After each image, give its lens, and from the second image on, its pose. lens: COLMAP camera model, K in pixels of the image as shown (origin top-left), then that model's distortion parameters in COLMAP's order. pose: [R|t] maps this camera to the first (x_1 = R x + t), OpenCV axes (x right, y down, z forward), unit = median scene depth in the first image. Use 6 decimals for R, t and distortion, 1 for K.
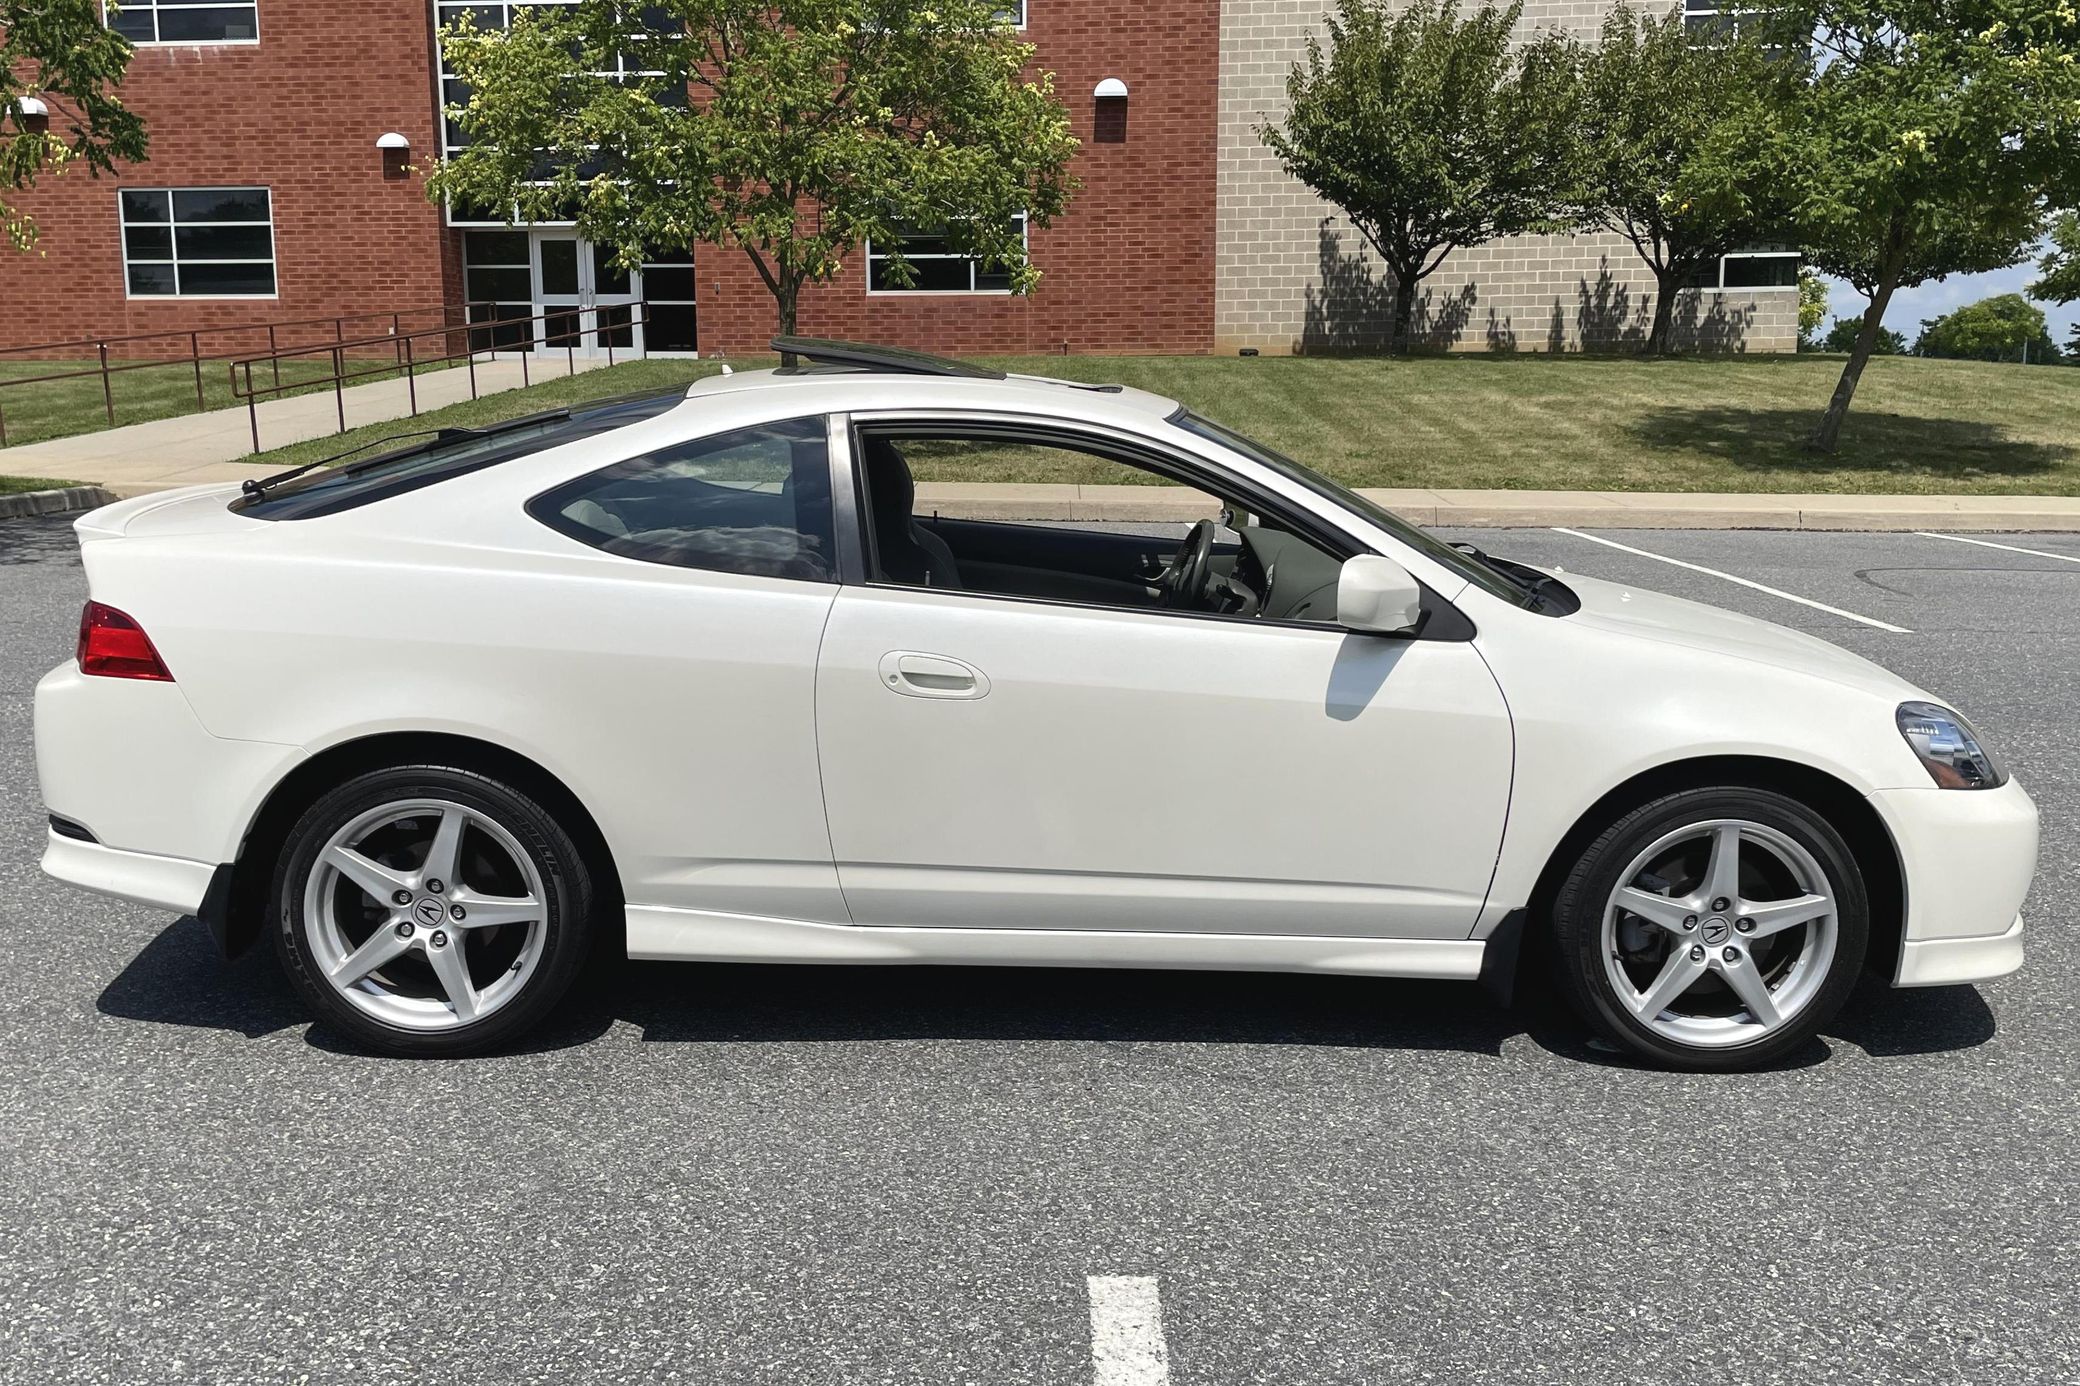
lens RADIAL K [[1886.0, 0, 1025.7], [0, 1886.0, 700.9], [0, 0, 1]] dist [0.093900, -0.130908]
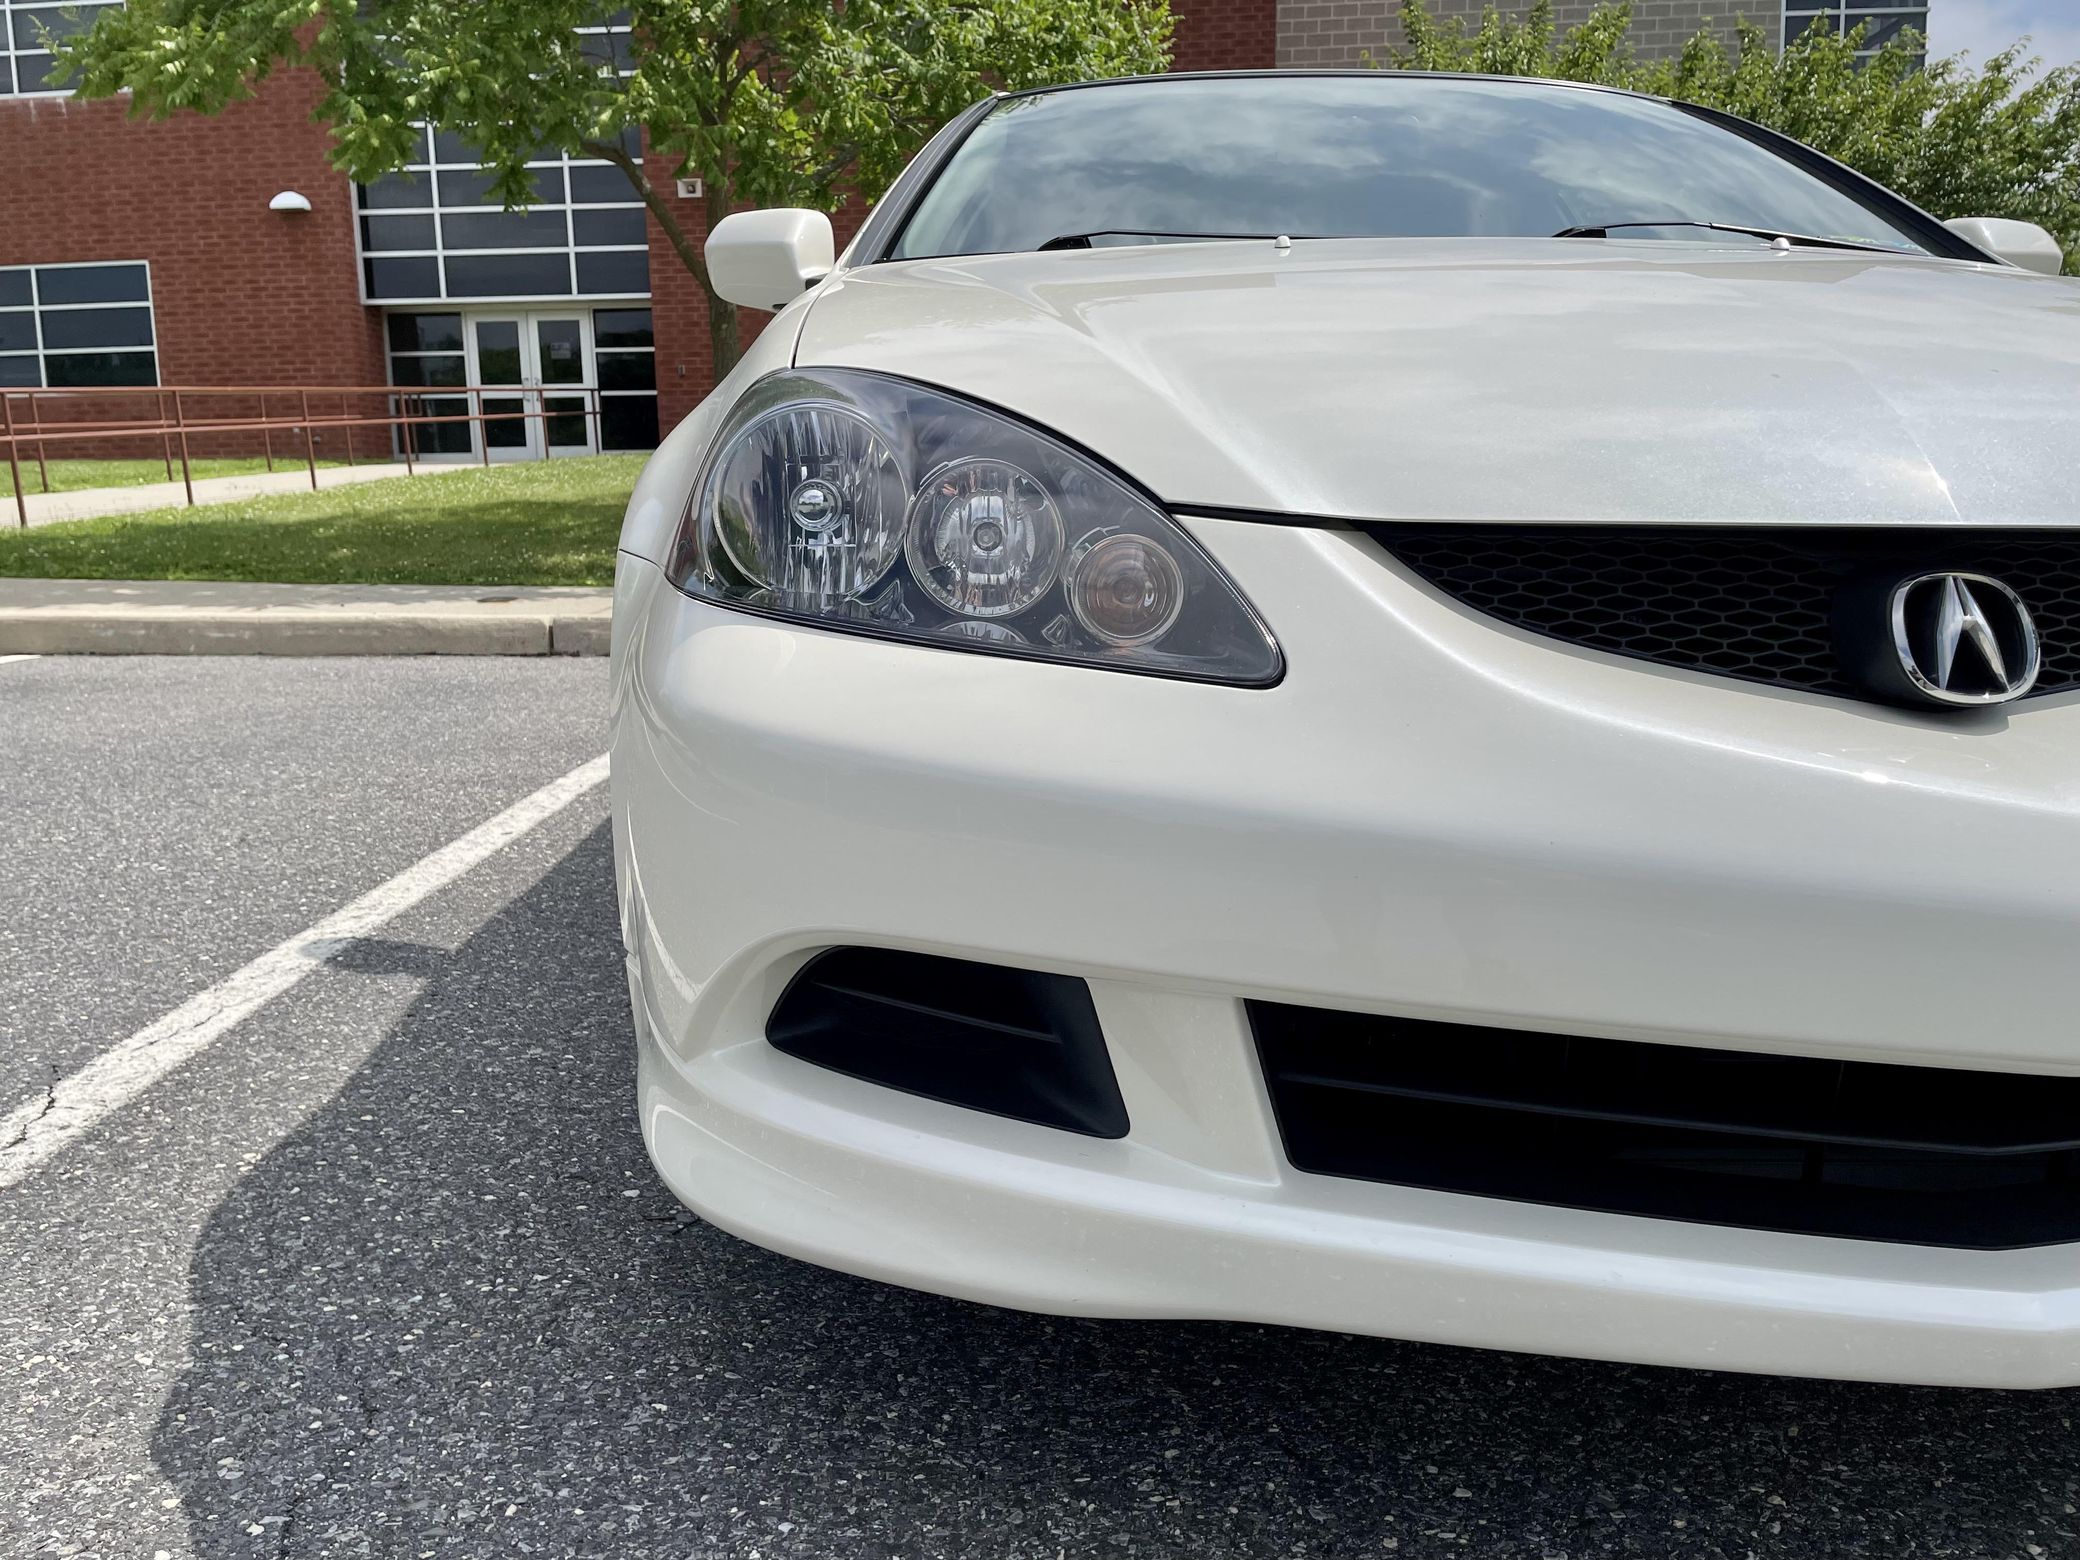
lens RADIAL K [[1628.8, 0, 1056.6], [0, 1628.8, 767.7], [0, 0, 1]] dist [0.089654, -0.123807]
pose [[0.999233, -0.017967, 0.034790, -0.024278], [0.018508, 0.999712, -0.015299, -0.026808], [-0.034505, 0.015931, 0.999278, 0.266311]]
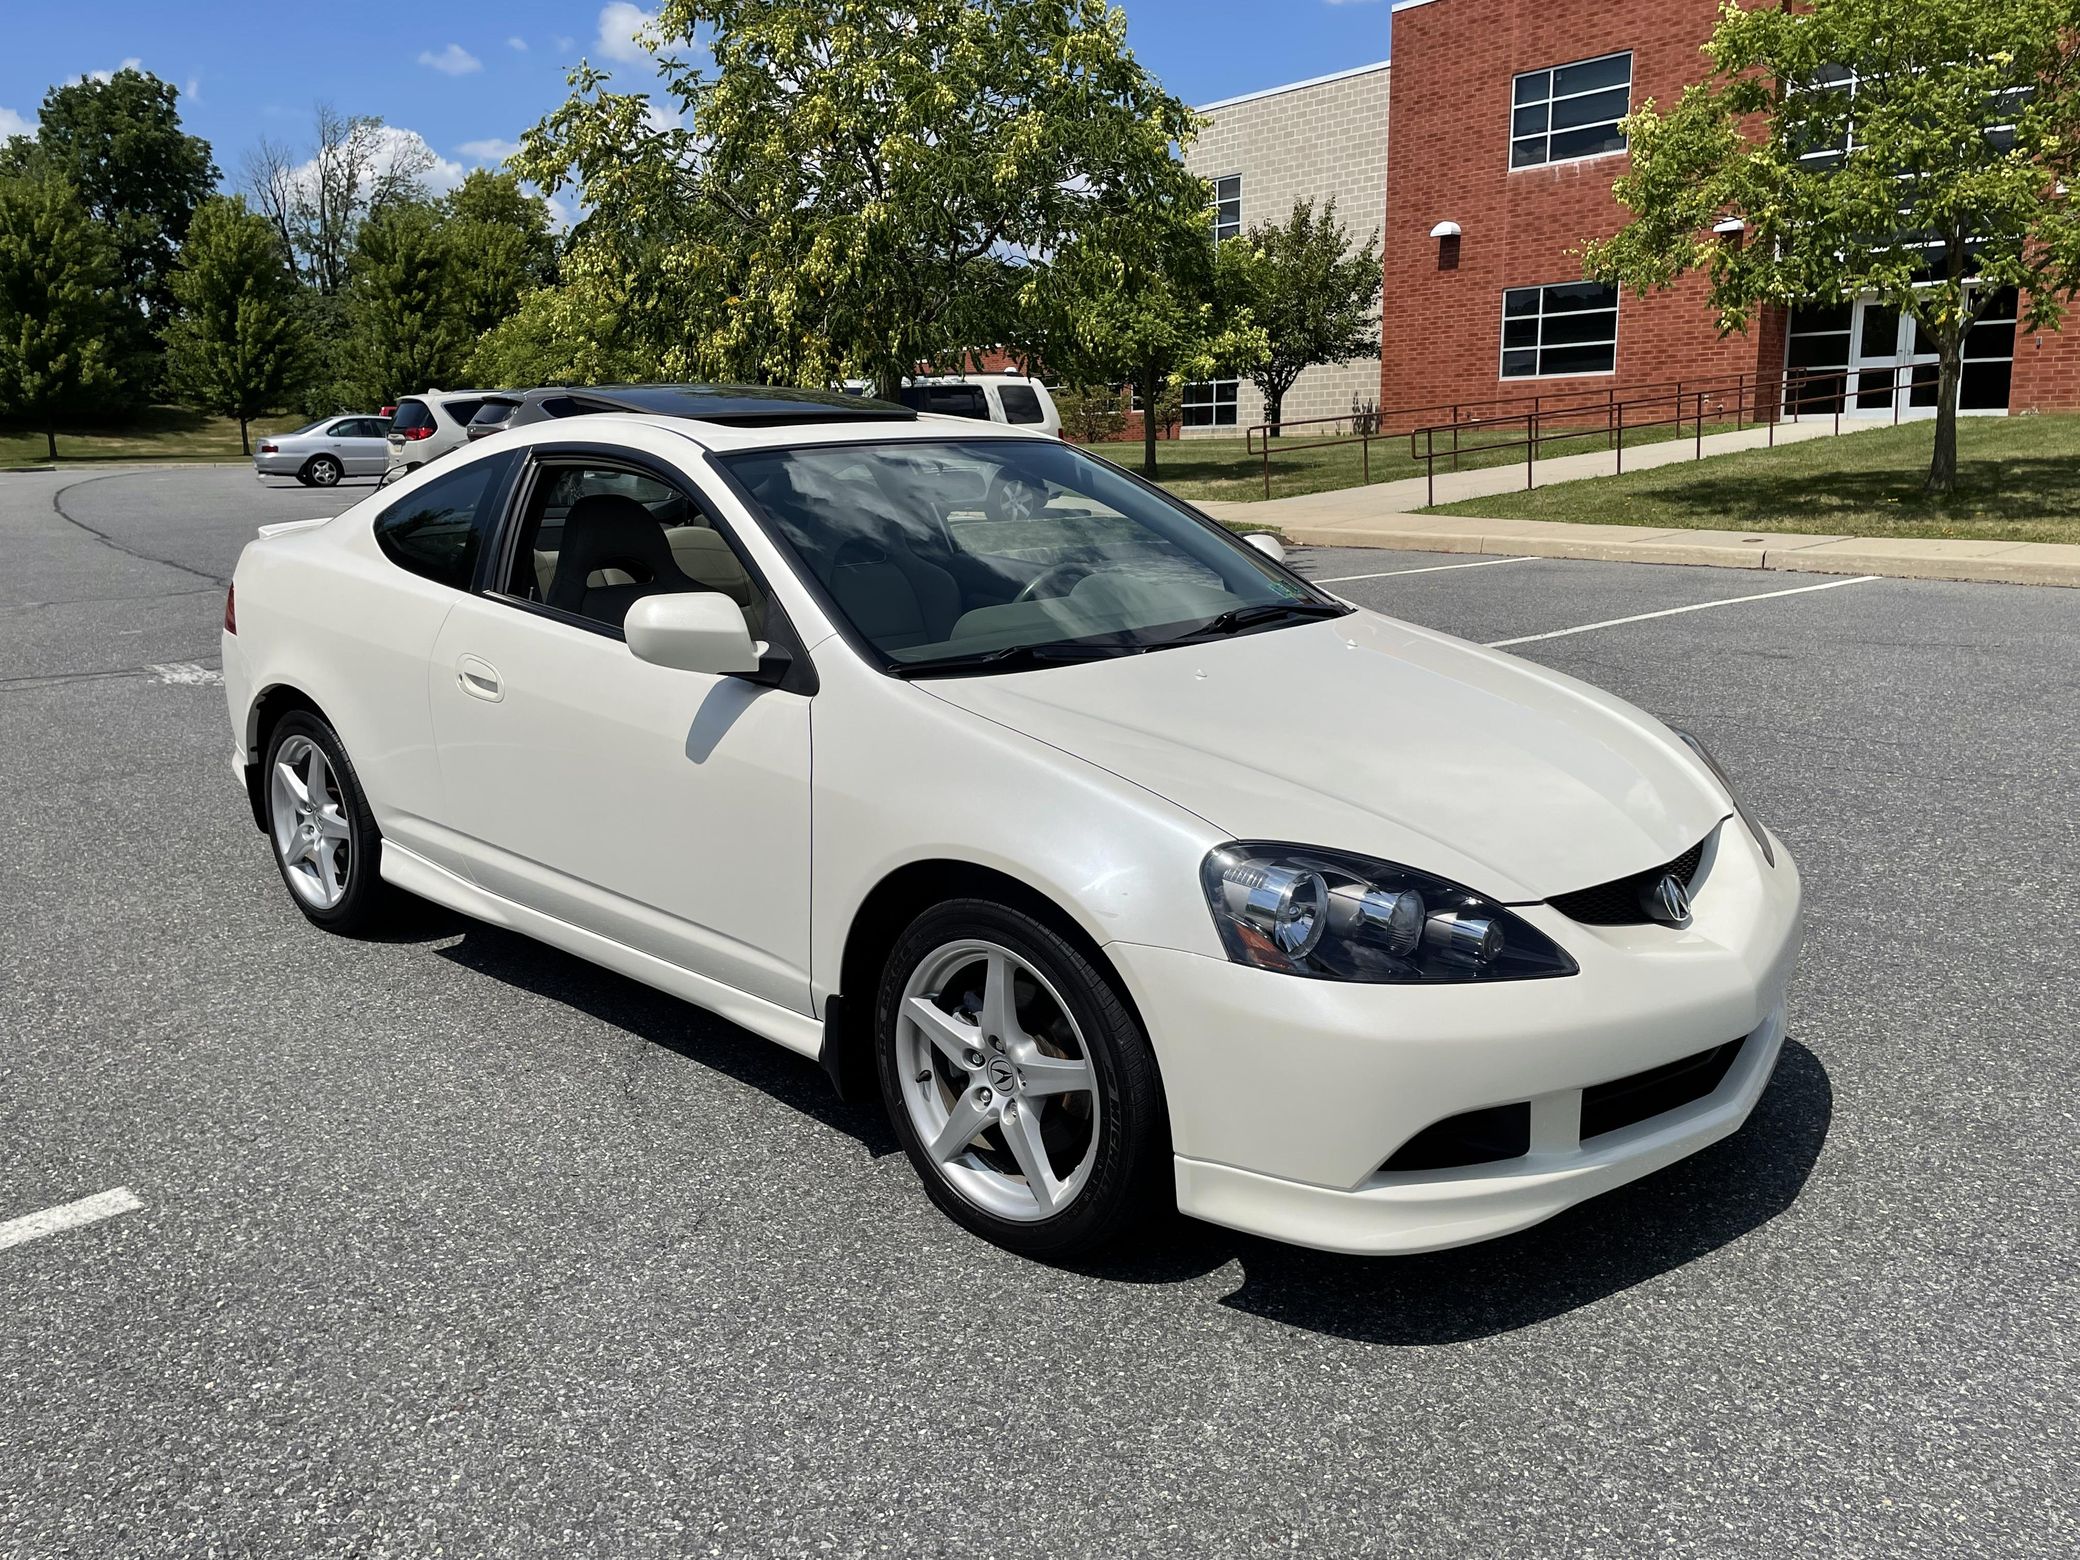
lens RADIAL K [[1628.8, 0, 1056.6], [0, 1628.8, 767.7], [0, 0, 1]] dist [0.089654, -0.123807]
pose [[0.720221, 0.126564, -0.682103, 0.080208], [-0.108902, 0.991654, 0.069013, -0.006011], [0.685144, 0.024578, 0.727993, 0.047371]]
